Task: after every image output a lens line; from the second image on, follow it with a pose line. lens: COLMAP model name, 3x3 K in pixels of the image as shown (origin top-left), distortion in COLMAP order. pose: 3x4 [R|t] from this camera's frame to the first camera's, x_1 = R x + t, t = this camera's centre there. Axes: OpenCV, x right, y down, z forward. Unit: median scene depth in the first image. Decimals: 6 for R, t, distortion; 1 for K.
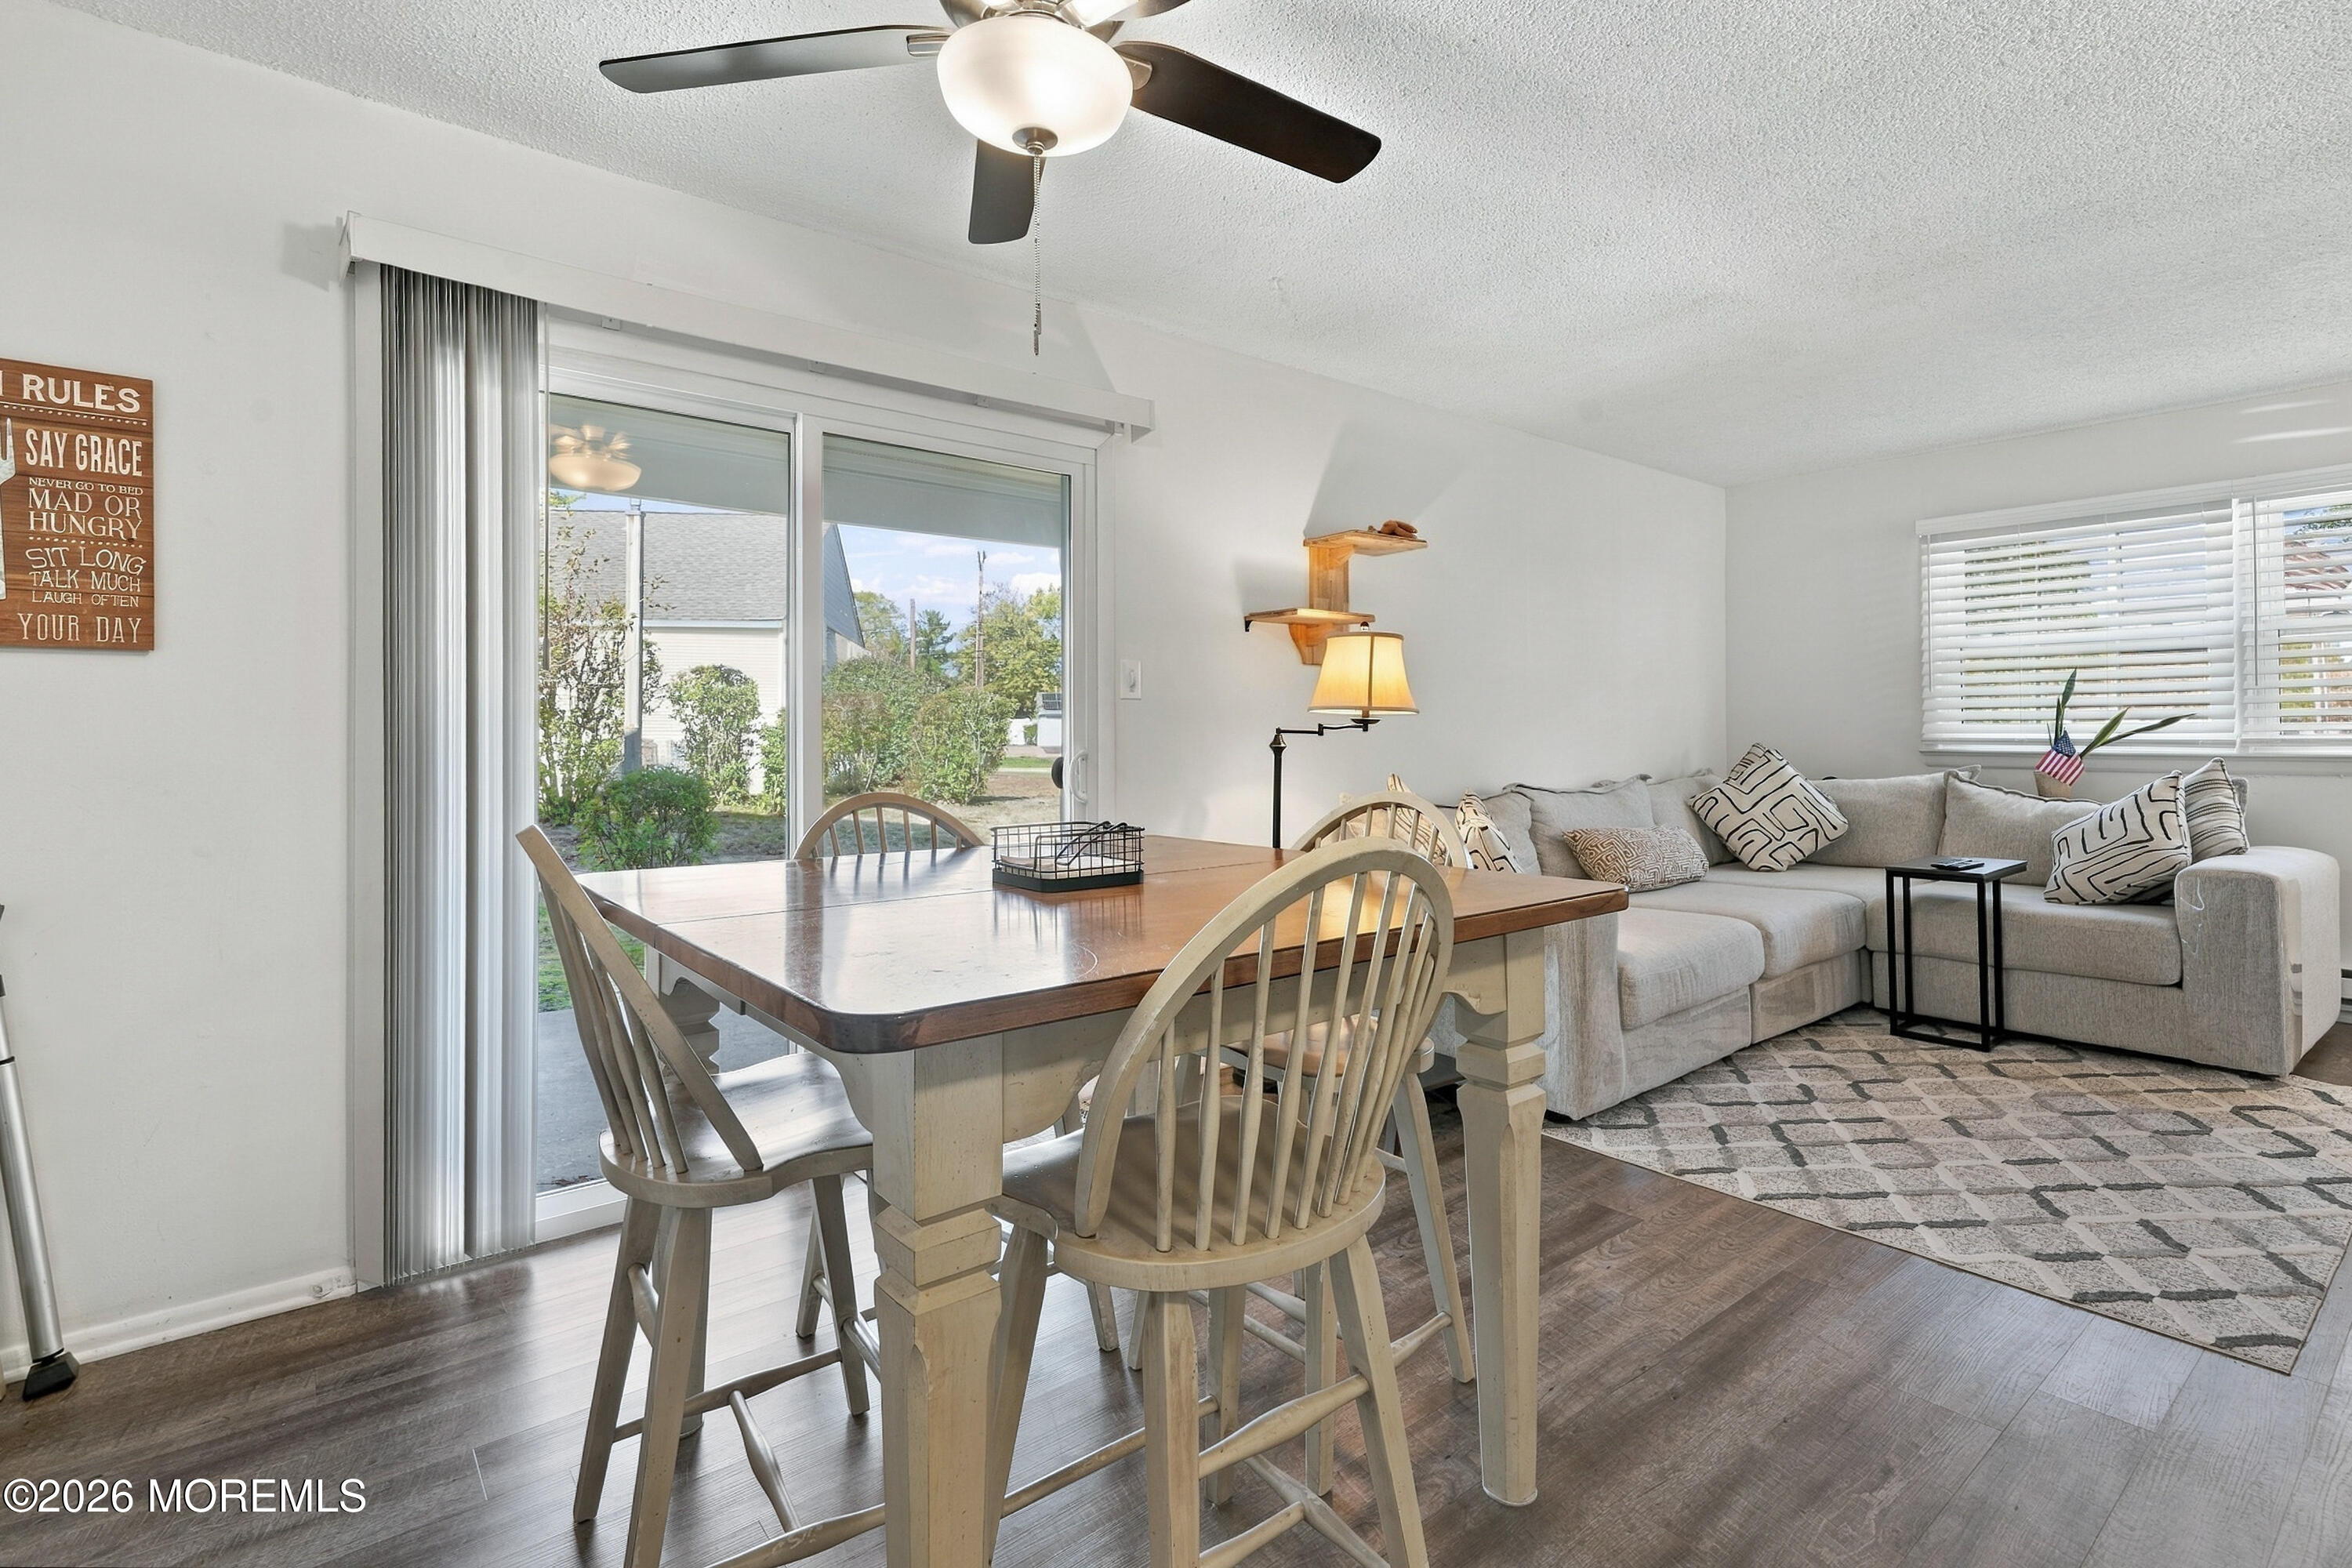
lens RADIAL K [[1080.1, 0, 1172.1], [0, 1080.1, 725.4], [0, 0, 1]] dist [0.000436, 0.001253]
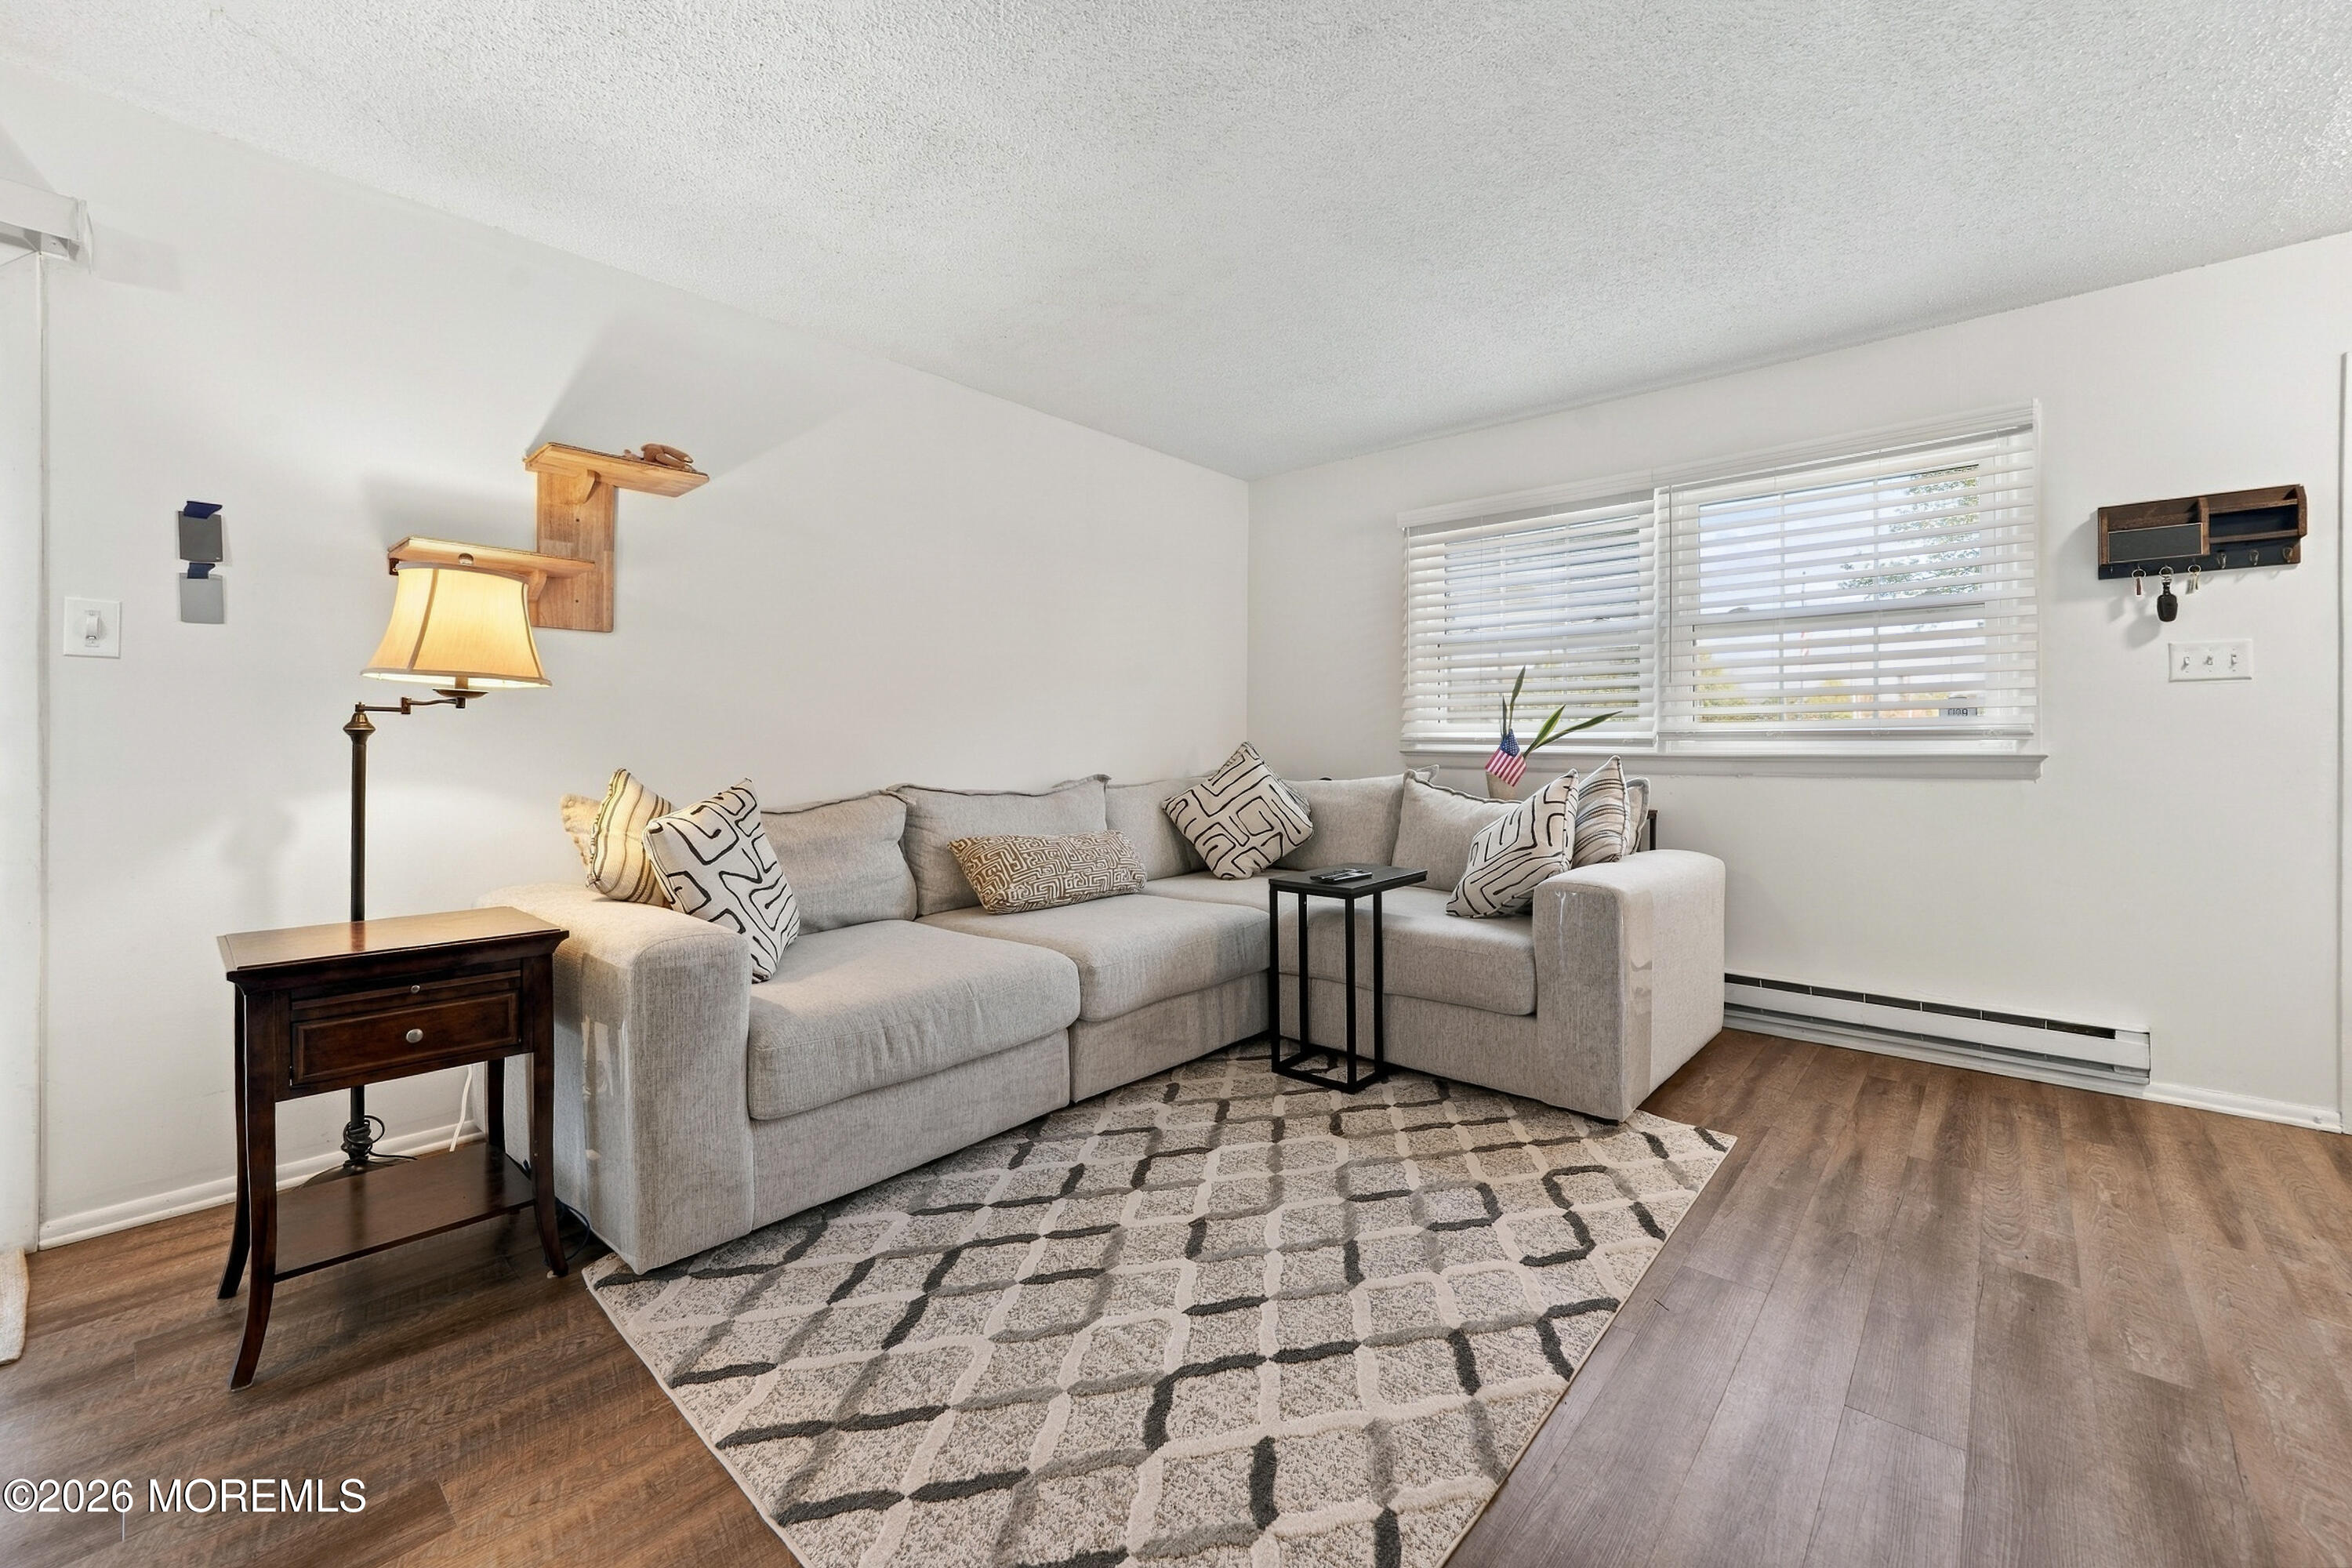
lens RADIAL K [[926.9, 0, 1165.9], [0, 926.9, 751.6], [0, 0, 1]] dist [-0.008810, -0.000104]
pose [[0.985711, 0.006428, 0.168321, 0.488052], [-0.009180, 0.999837, 0.015576, 0.018653], [-0.168194, -0.016898, 0.985609, 0.304865]]
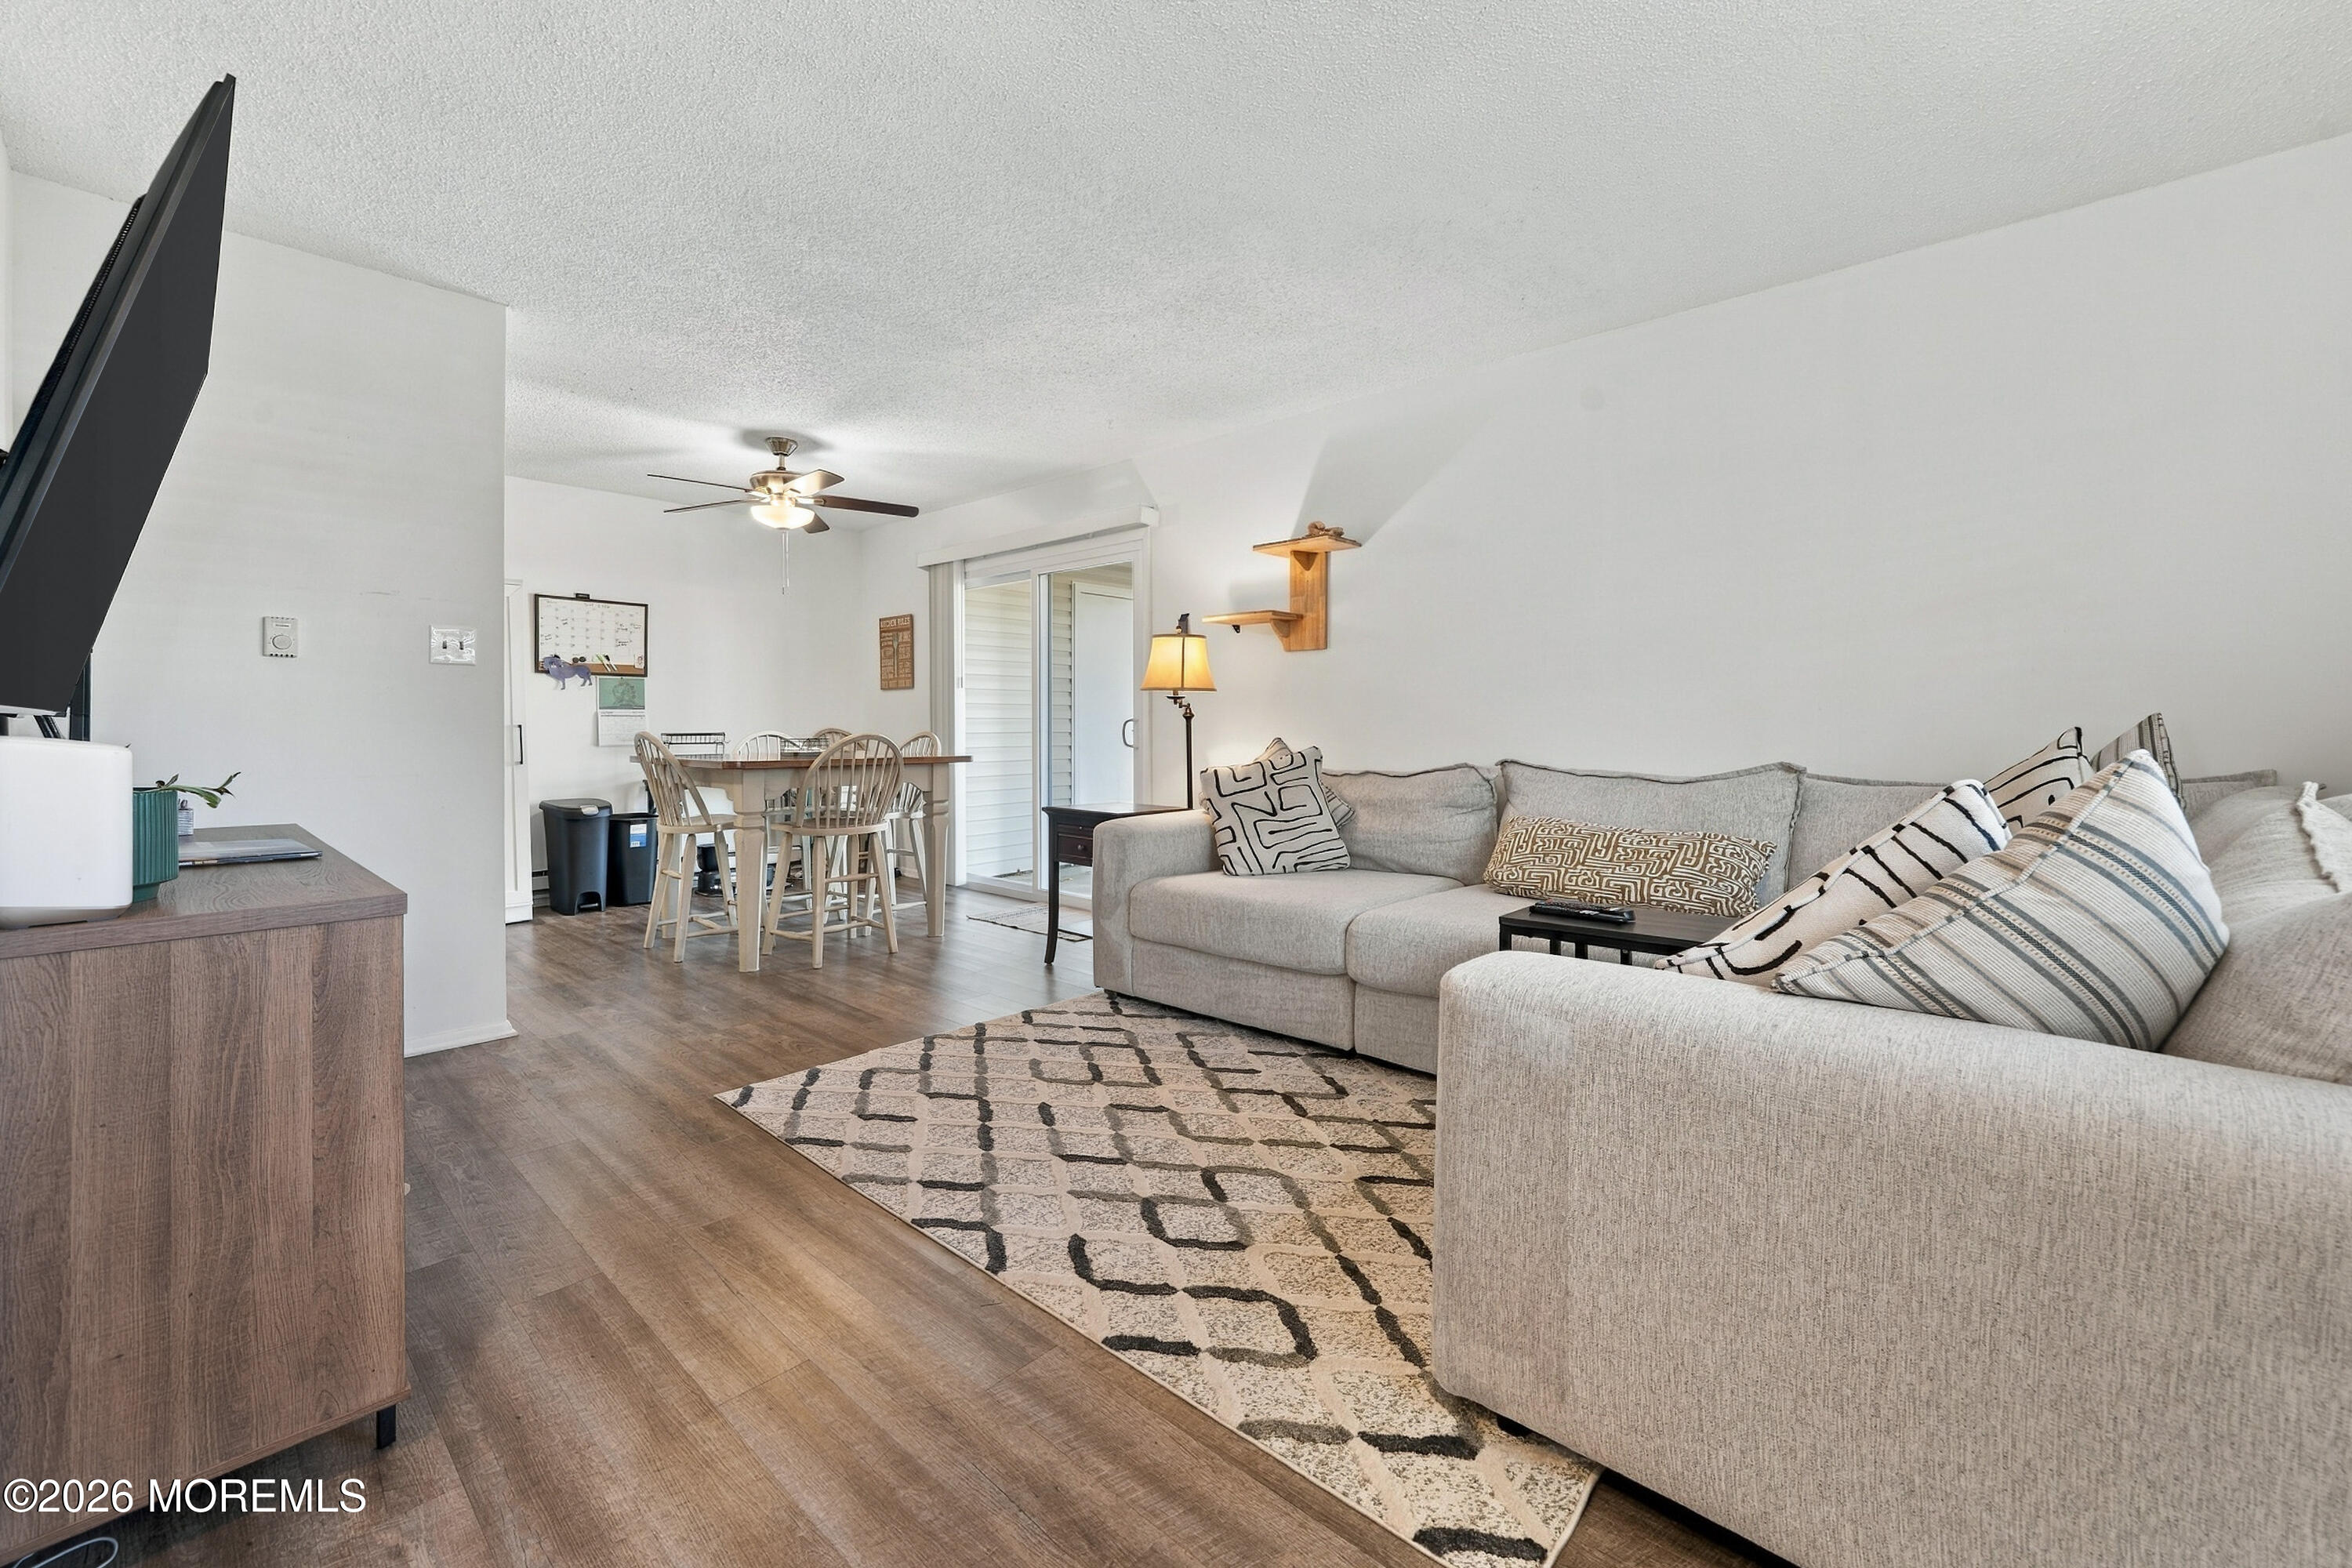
lens RADIAL K [[942.3, 0, 1169.4], [0, 942.3, 720.7], [0, 0, 1]] dist [-0.001366, -0.000024]
pose [[0.167108, 0.002562, -0.985935, 1.275071], [0.010527, 0.999935, 0.004383, 0.019210], [0.985882, -0.011111, 0.167070, 0.726997]]
